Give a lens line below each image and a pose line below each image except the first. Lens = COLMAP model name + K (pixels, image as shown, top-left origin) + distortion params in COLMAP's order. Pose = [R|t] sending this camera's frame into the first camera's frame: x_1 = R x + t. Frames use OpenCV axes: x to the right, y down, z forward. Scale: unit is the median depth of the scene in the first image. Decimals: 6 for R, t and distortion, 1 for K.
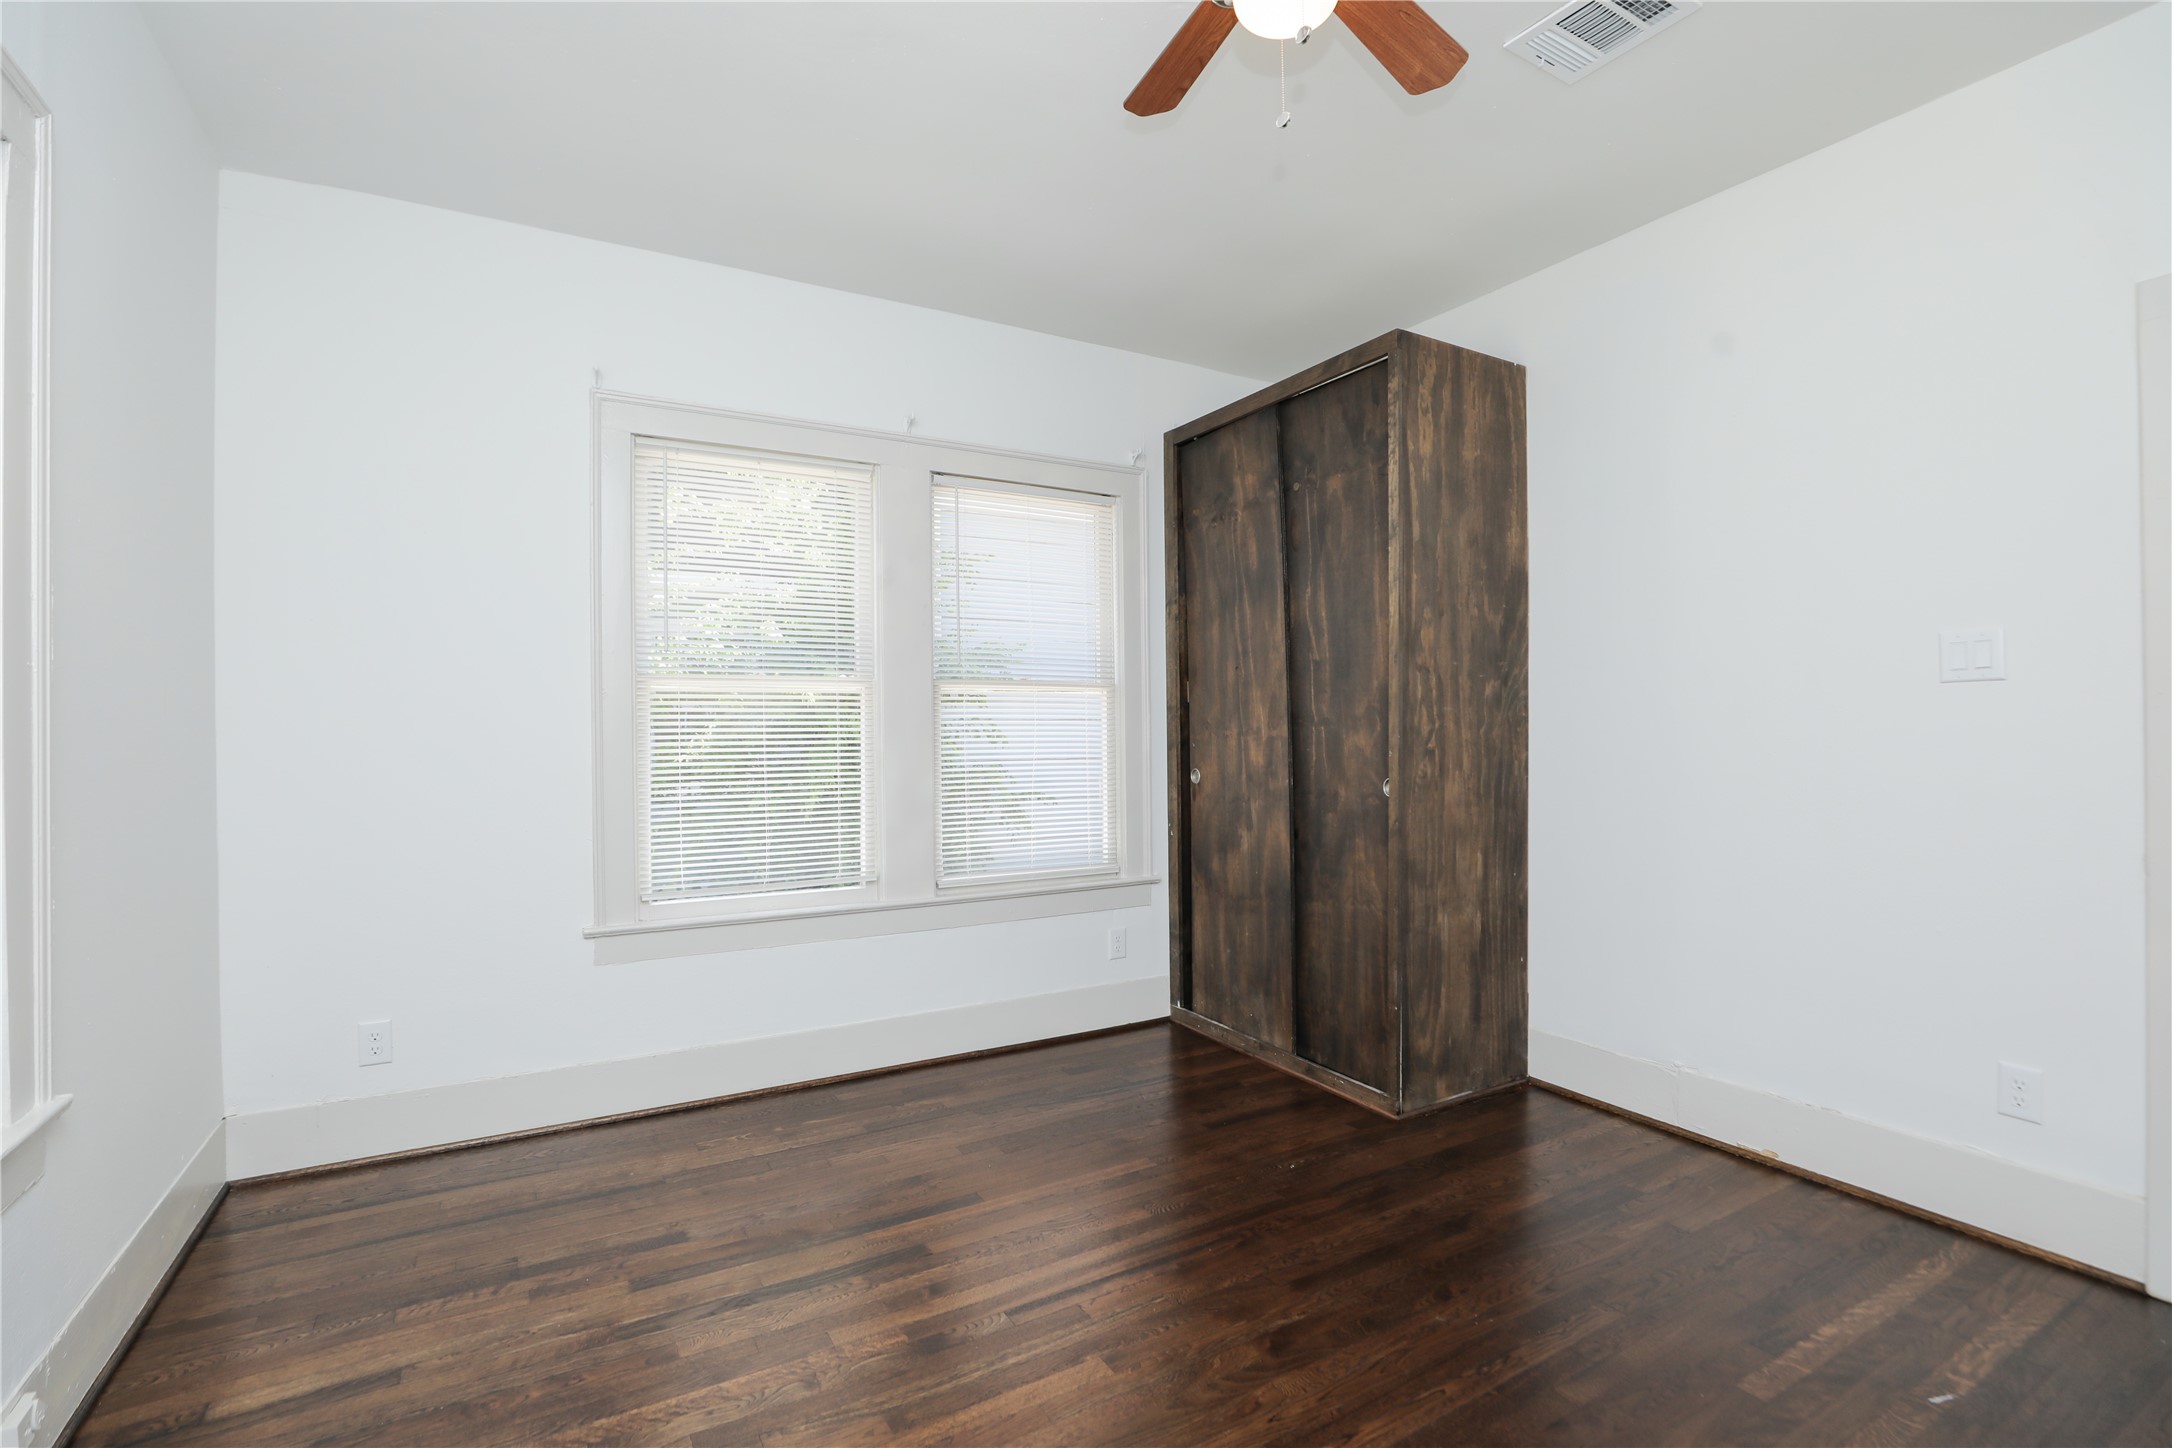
lens RADIAL K [[988.3, 0, 1080.9], [0, 988.3, 722.9], [0, 0, 1]] dist [-0.047343, 0.014810]
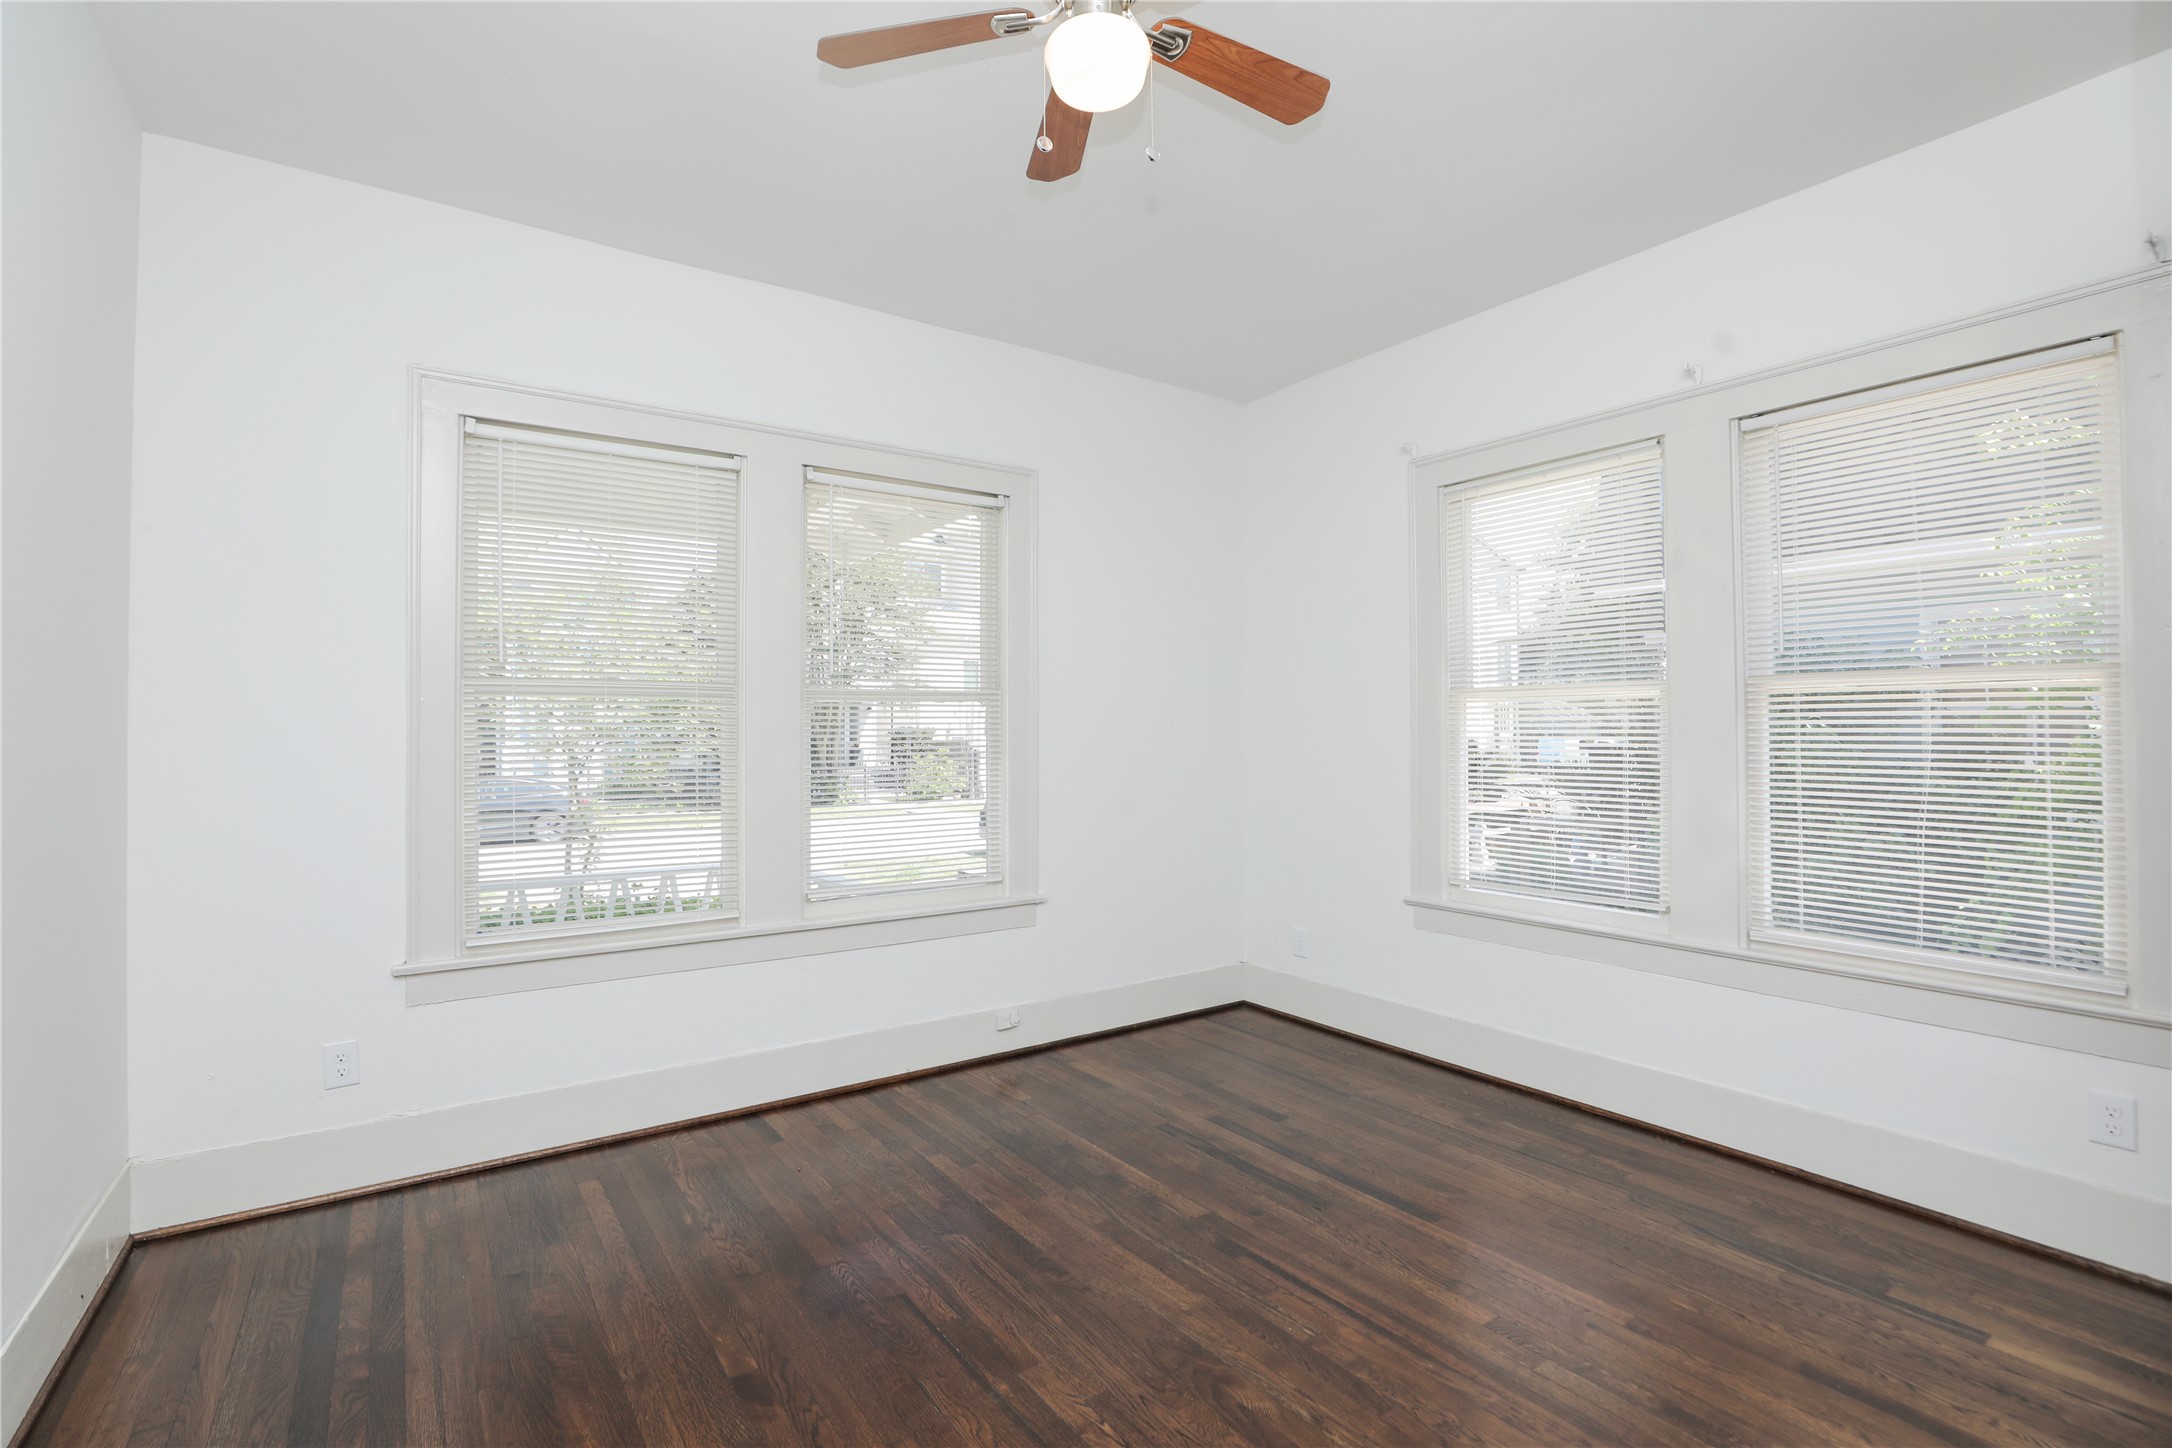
lens RADIAL K [[1000.0, 0, 1079.9], [0, 1000.0, 726.5], [0, 0, 1]] dist [-0.028176, 0.000672]
pose [[0.092600, 0.000924, -0.995703, 0.798401], [0.000255, 1.000000, 0.000952, -0.006369], [0.995703, -0.000342, 0.092600, 0.523801]]
